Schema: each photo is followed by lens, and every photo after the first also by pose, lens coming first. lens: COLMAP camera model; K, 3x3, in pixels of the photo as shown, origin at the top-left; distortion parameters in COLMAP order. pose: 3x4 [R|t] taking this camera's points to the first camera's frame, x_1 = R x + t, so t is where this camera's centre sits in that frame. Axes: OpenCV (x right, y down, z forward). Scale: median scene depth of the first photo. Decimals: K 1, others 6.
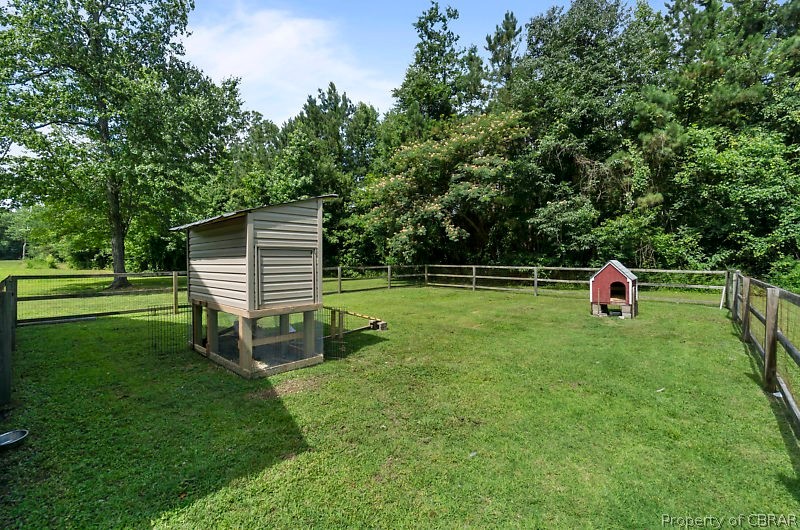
lens RADIAL K [[345.5, 0, 399.5], [0, 345.5, 262.2], [0, 0, 1]] dist [-0.004134, 0.001412]
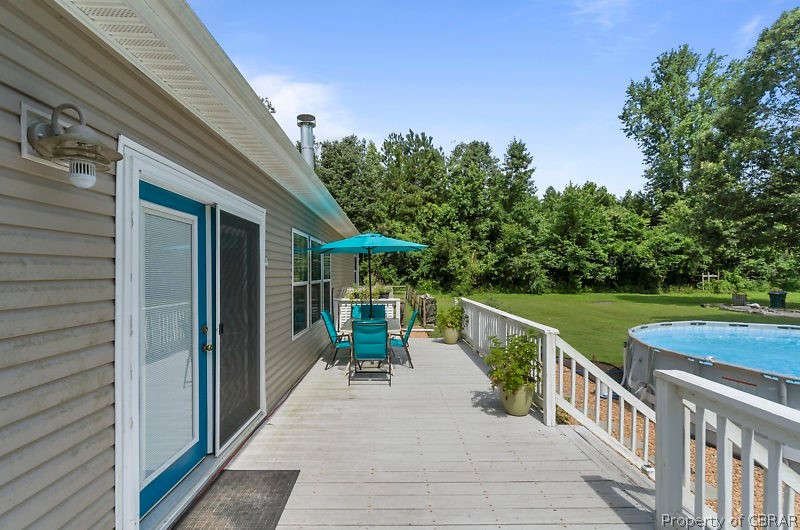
lens RADIAL K [[345.5, 0, 398.0], [0, 345.5, 271.9], [0, 0, 1]] dist [-0.004134, 0.001412]
pose [[0.725475, 0.001207, 0.688247, -0.720454], [0.004799, 0.999965, -0.006812, -0.046960], [-0.688231, 0.008245, 0.725444, -0.691818]]
